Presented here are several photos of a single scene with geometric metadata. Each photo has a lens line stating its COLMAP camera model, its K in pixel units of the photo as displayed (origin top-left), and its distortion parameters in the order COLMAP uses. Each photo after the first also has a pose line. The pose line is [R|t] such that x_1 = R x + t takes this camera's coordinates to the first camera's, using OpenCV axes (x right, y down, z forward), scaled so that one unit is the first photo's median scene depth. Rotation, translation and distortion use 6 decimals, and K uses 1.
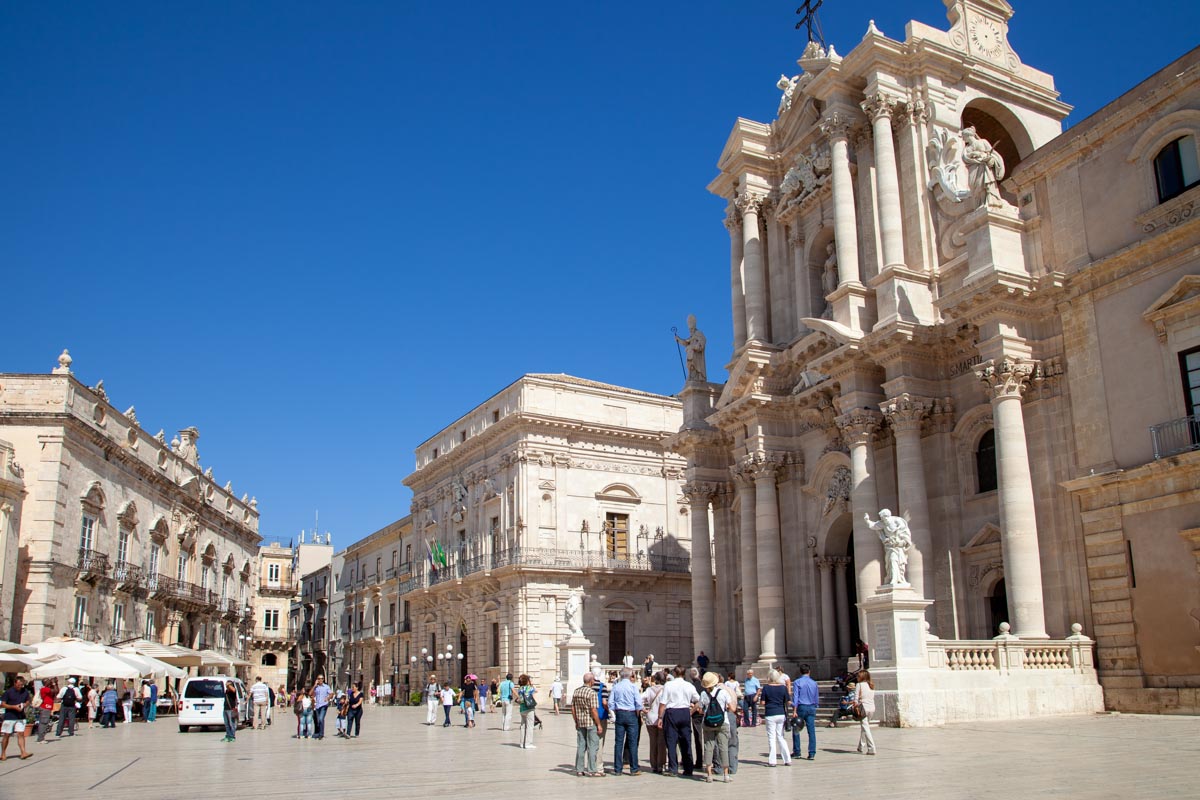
lens RADIAL K [[937.6, 0, 600.0], [0, 937.6, 400.0], [0, 0, 1]] dist [-0.103359, 0.121335]
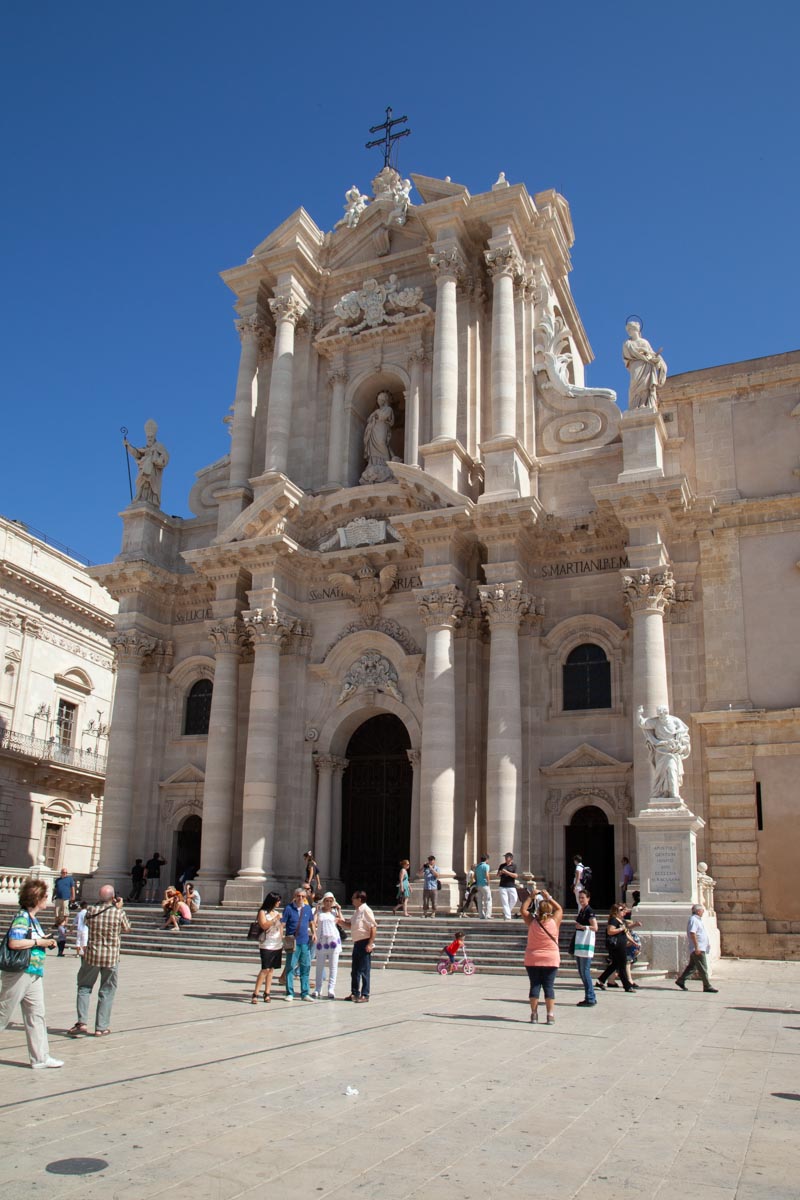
lens RADIAL K [[937.6, 0, 397.9], [0, 937.6, 627.8], [0, 0, 1]] dist [-0.103359, 0.121335]
pose [[0.740122, 0.225865, 0.633407, -0.289823], [-0.231344, 0.969934, -0.075546, 0.125354], [-0.631426, -0.090622, 0.770123, 0.400835]]
